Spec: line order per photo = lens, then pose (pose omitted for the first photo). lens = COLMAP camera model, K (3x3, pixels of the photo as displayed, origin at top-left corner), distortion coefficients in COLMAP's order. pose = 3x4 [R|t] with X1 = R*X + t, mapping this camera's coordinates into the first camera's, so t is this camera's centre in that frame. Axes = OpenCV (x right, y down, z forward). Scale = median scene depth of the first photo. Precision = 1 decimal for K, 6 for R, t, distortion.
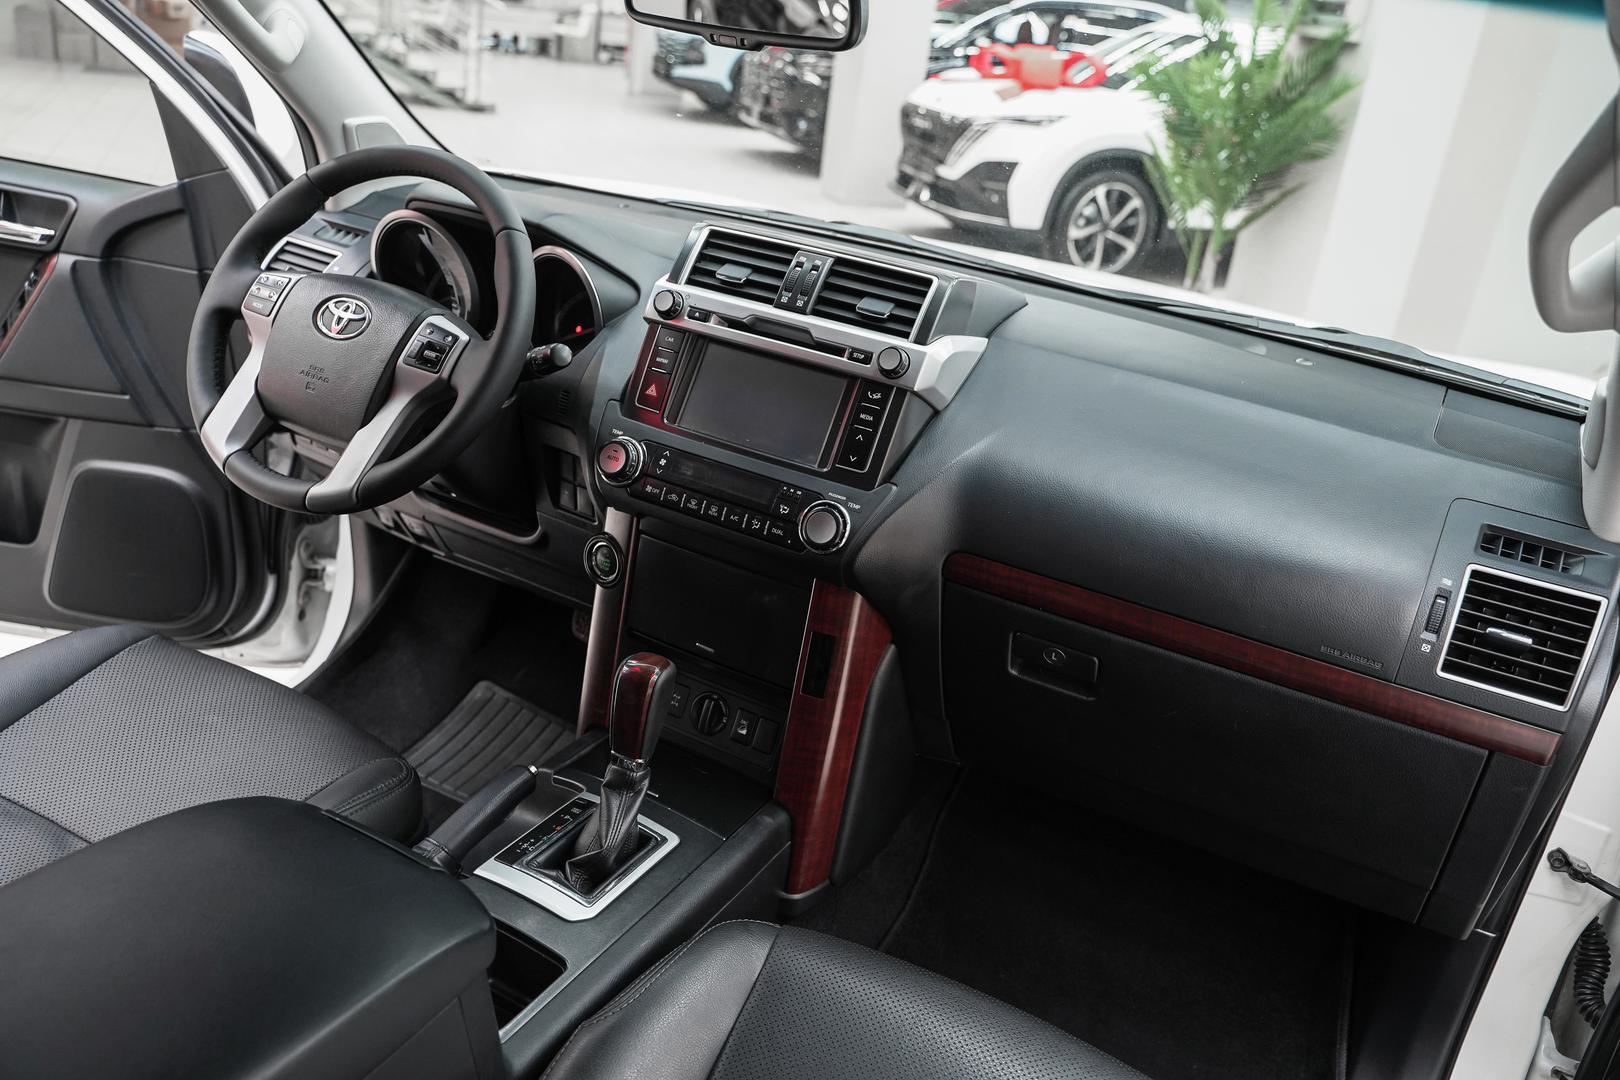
lens RADIAL K [[1289.5, 0, 802.9], [0, 1289.5, 537.9], [0, 0, 1]] dist [-0.011042, 0.002955]
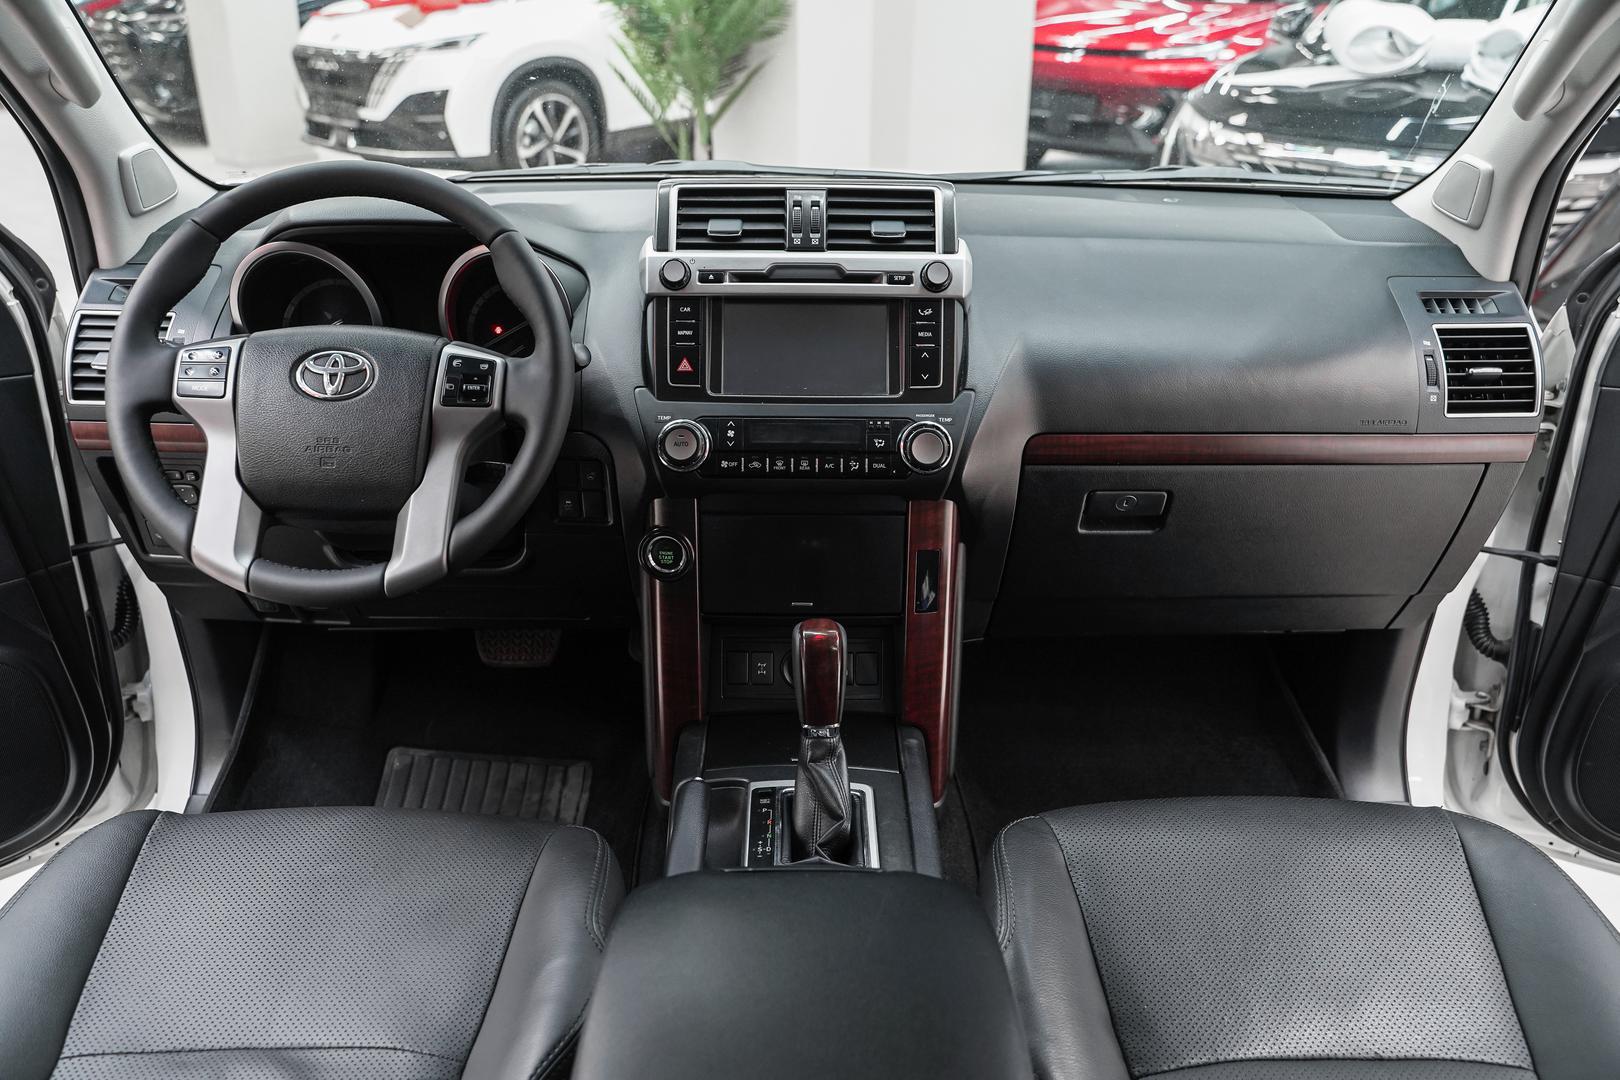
lens RADIAL K [[1289.5, 0, 803.7], [0, 1289.5, 542.9], [0, 0, 1]] dist [-0.011042, 0.002955]
pose [[0.870882, -0.304500, 0.385804, -0.439892], [0.278763, 0.952512, 0.122522, -0.080579], [-0.404791, 0.000846, 0.914409, 0.091371]]
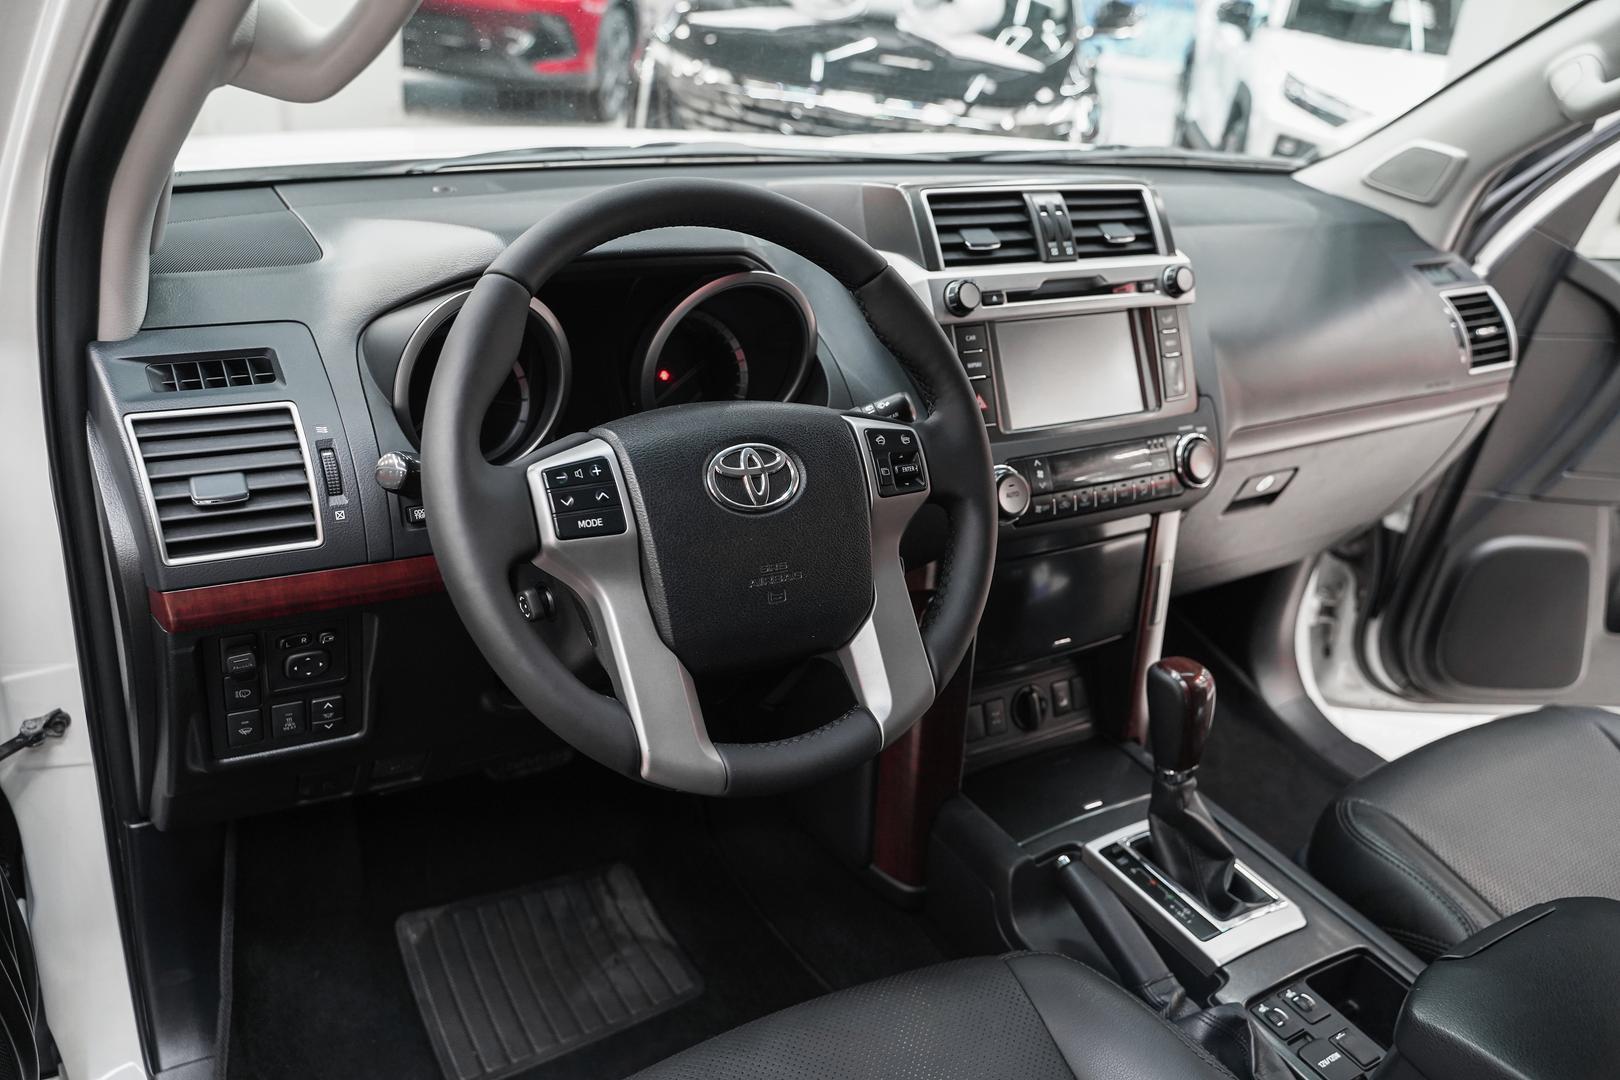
lens RADIAL K [[1289.5, 0, 809.8], [0, 1289.5, 543.2], [0, 0, 1]] dist [-0.011042, 0.002955]
pose [[0.505182, -0.448814, 0.737127, -0.808267], [0.302500, 0.892032, 0.335816, -0.339139], [-0.808260, 0.053333, 0.586405, 0.596175]]
